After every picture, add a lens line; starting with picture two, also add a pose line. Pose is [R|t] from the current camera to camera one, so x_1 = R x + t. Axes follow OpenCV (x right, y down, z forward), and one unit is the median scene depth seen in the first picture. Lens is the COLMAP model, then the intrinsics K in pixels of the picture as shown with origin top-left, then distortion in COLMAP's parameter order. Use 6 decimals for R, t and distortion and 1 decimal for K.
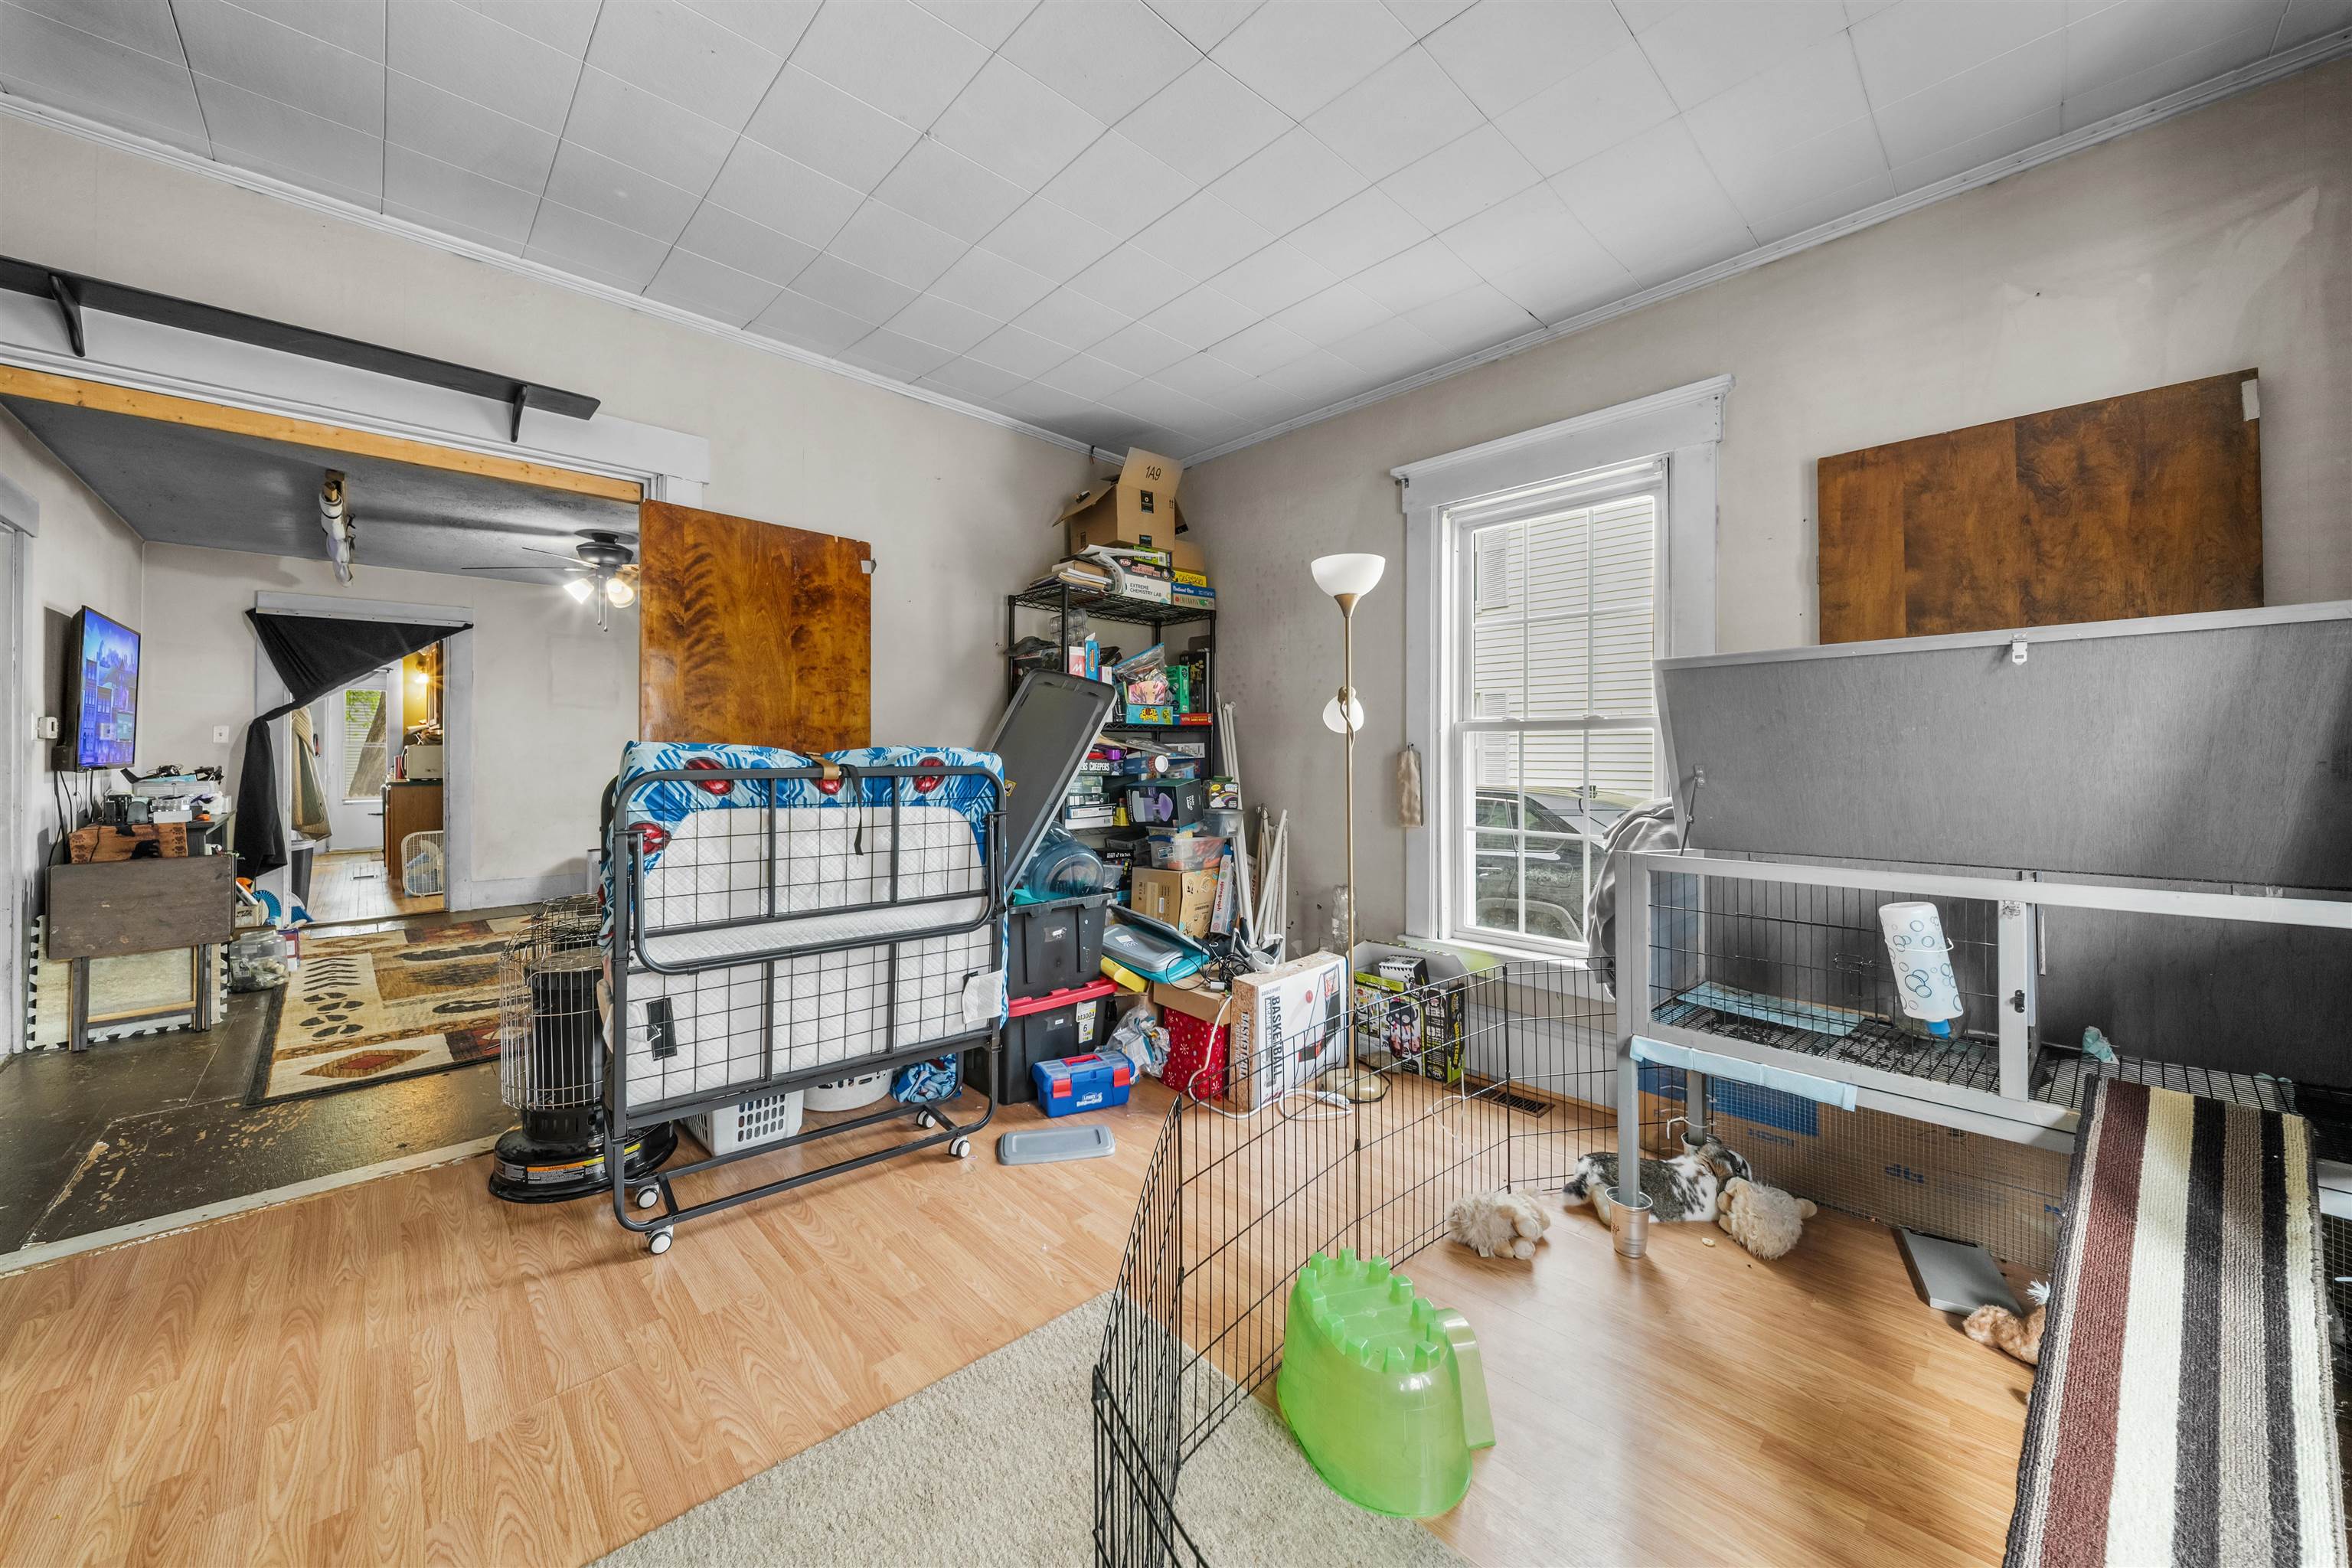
lens RADIAL K [[879.4, 0, 1174.8], [0, 879.4, 746.8], [0, 0, 1]] dist [-0.000071, -0.000109]
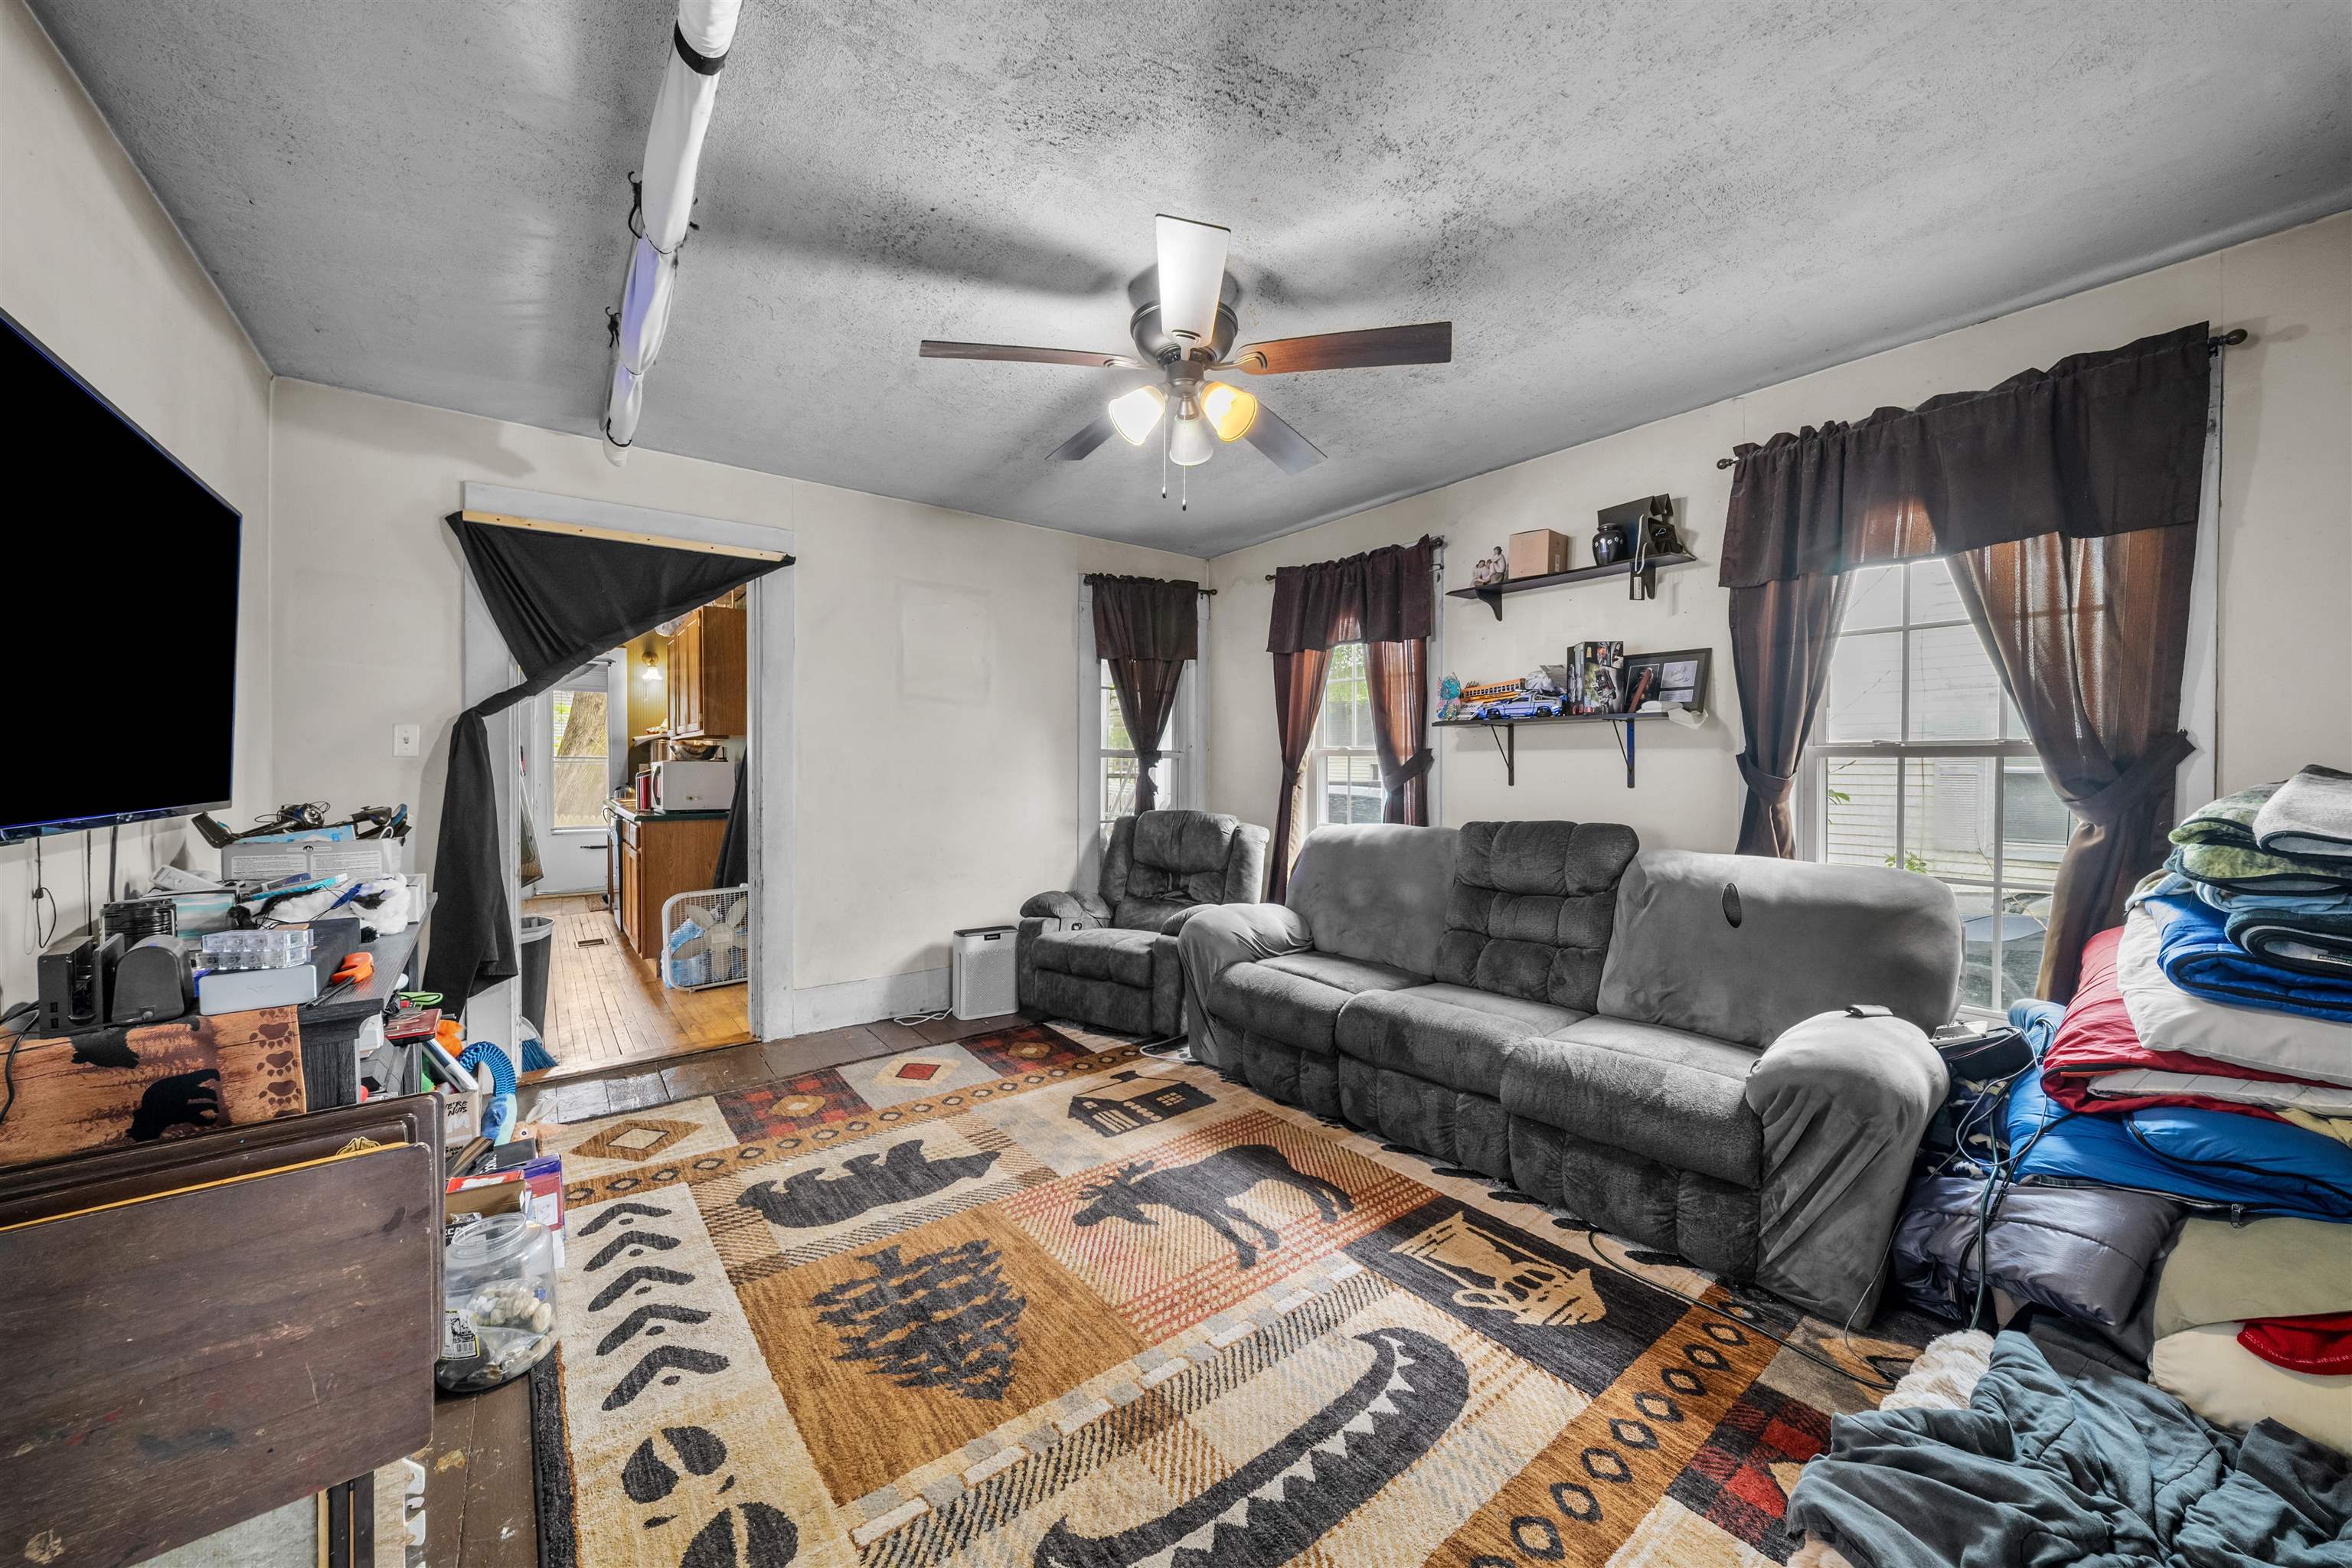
lens RADIAL K [[840.7, 0, 1179.4], [0, 840.7, 770.4], [0, 0, 1]] dist [-0.013136, -0.000313]
pose [[0.996431, 0.001286, -0.084404, -0.548509], [-0.000399, 0.999945, 0.010517, -0.001152], [0.084413, -0.010445, 0.996376, 0.512012]]
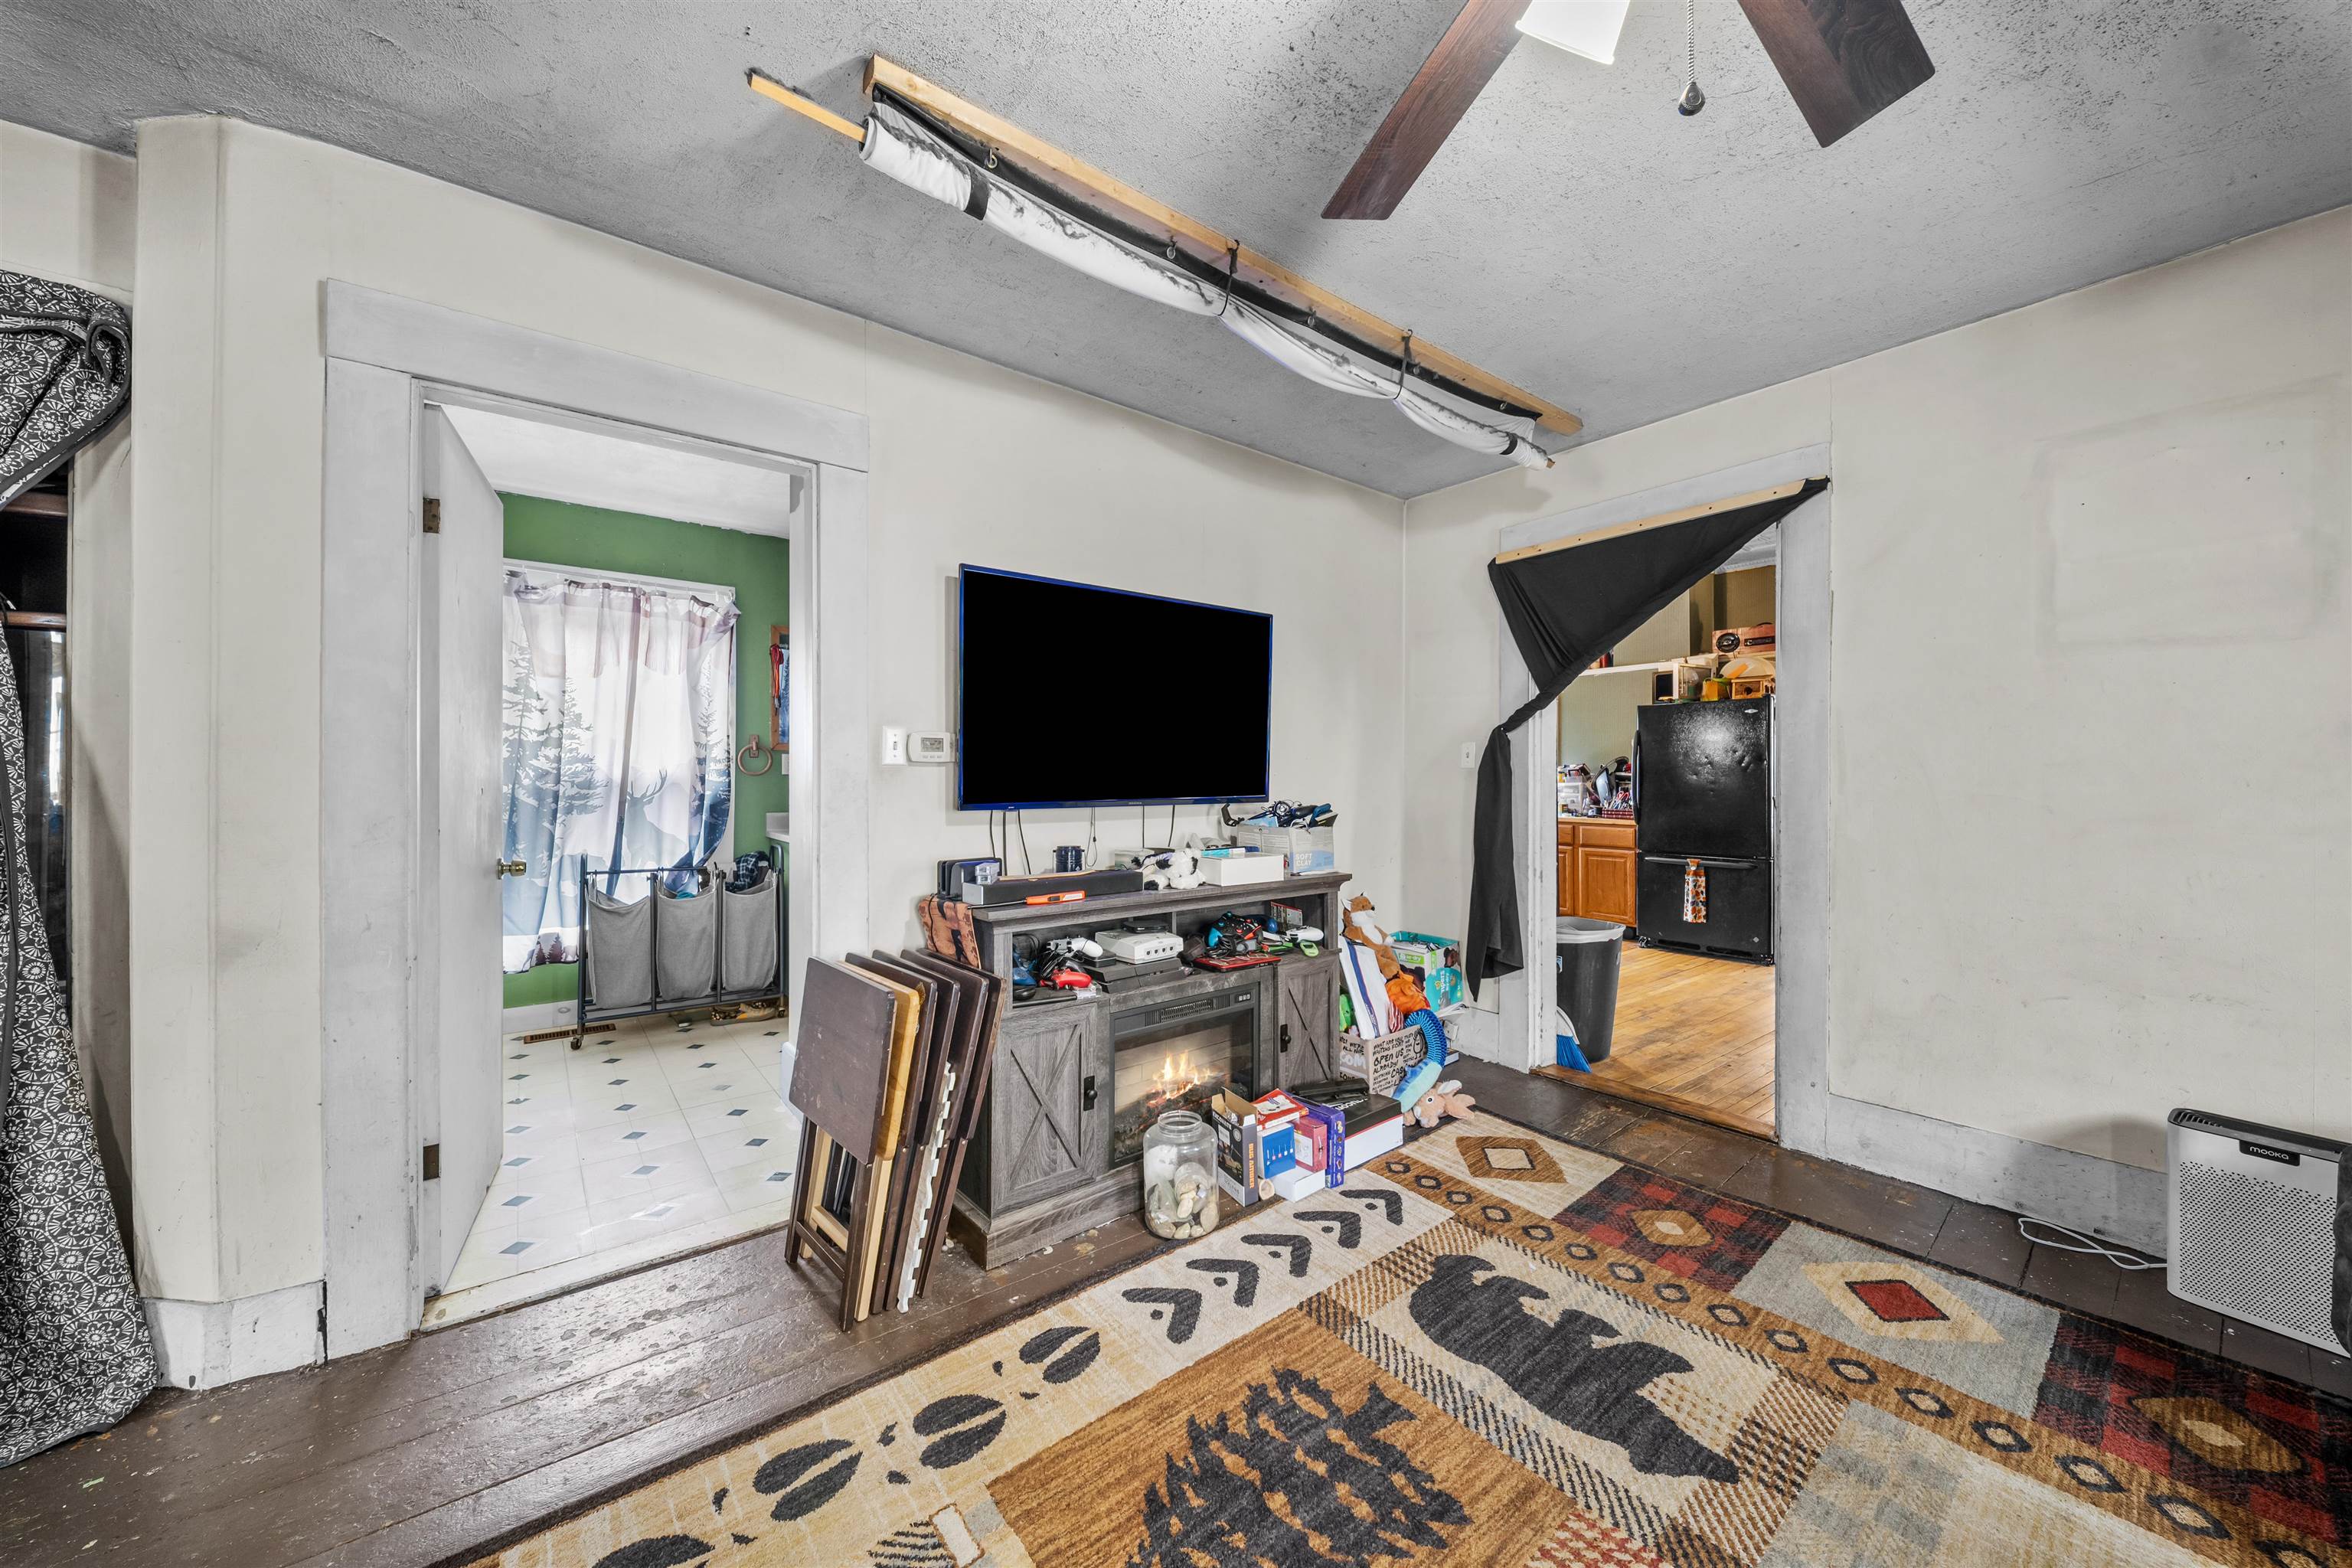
lens RADIAL K [[823.5, 0, 1176.6], [0, 823.5, 768.4], [0, 0, 1]] dist [0.012307, -0.008427]
pose [[-0.078347, -0.009162, -0.996884, -0.426463], [0.007615, 0.999923, -0.009789, 0.001018], [0.996897, -0.008358, -0.078271, 0.805203]]
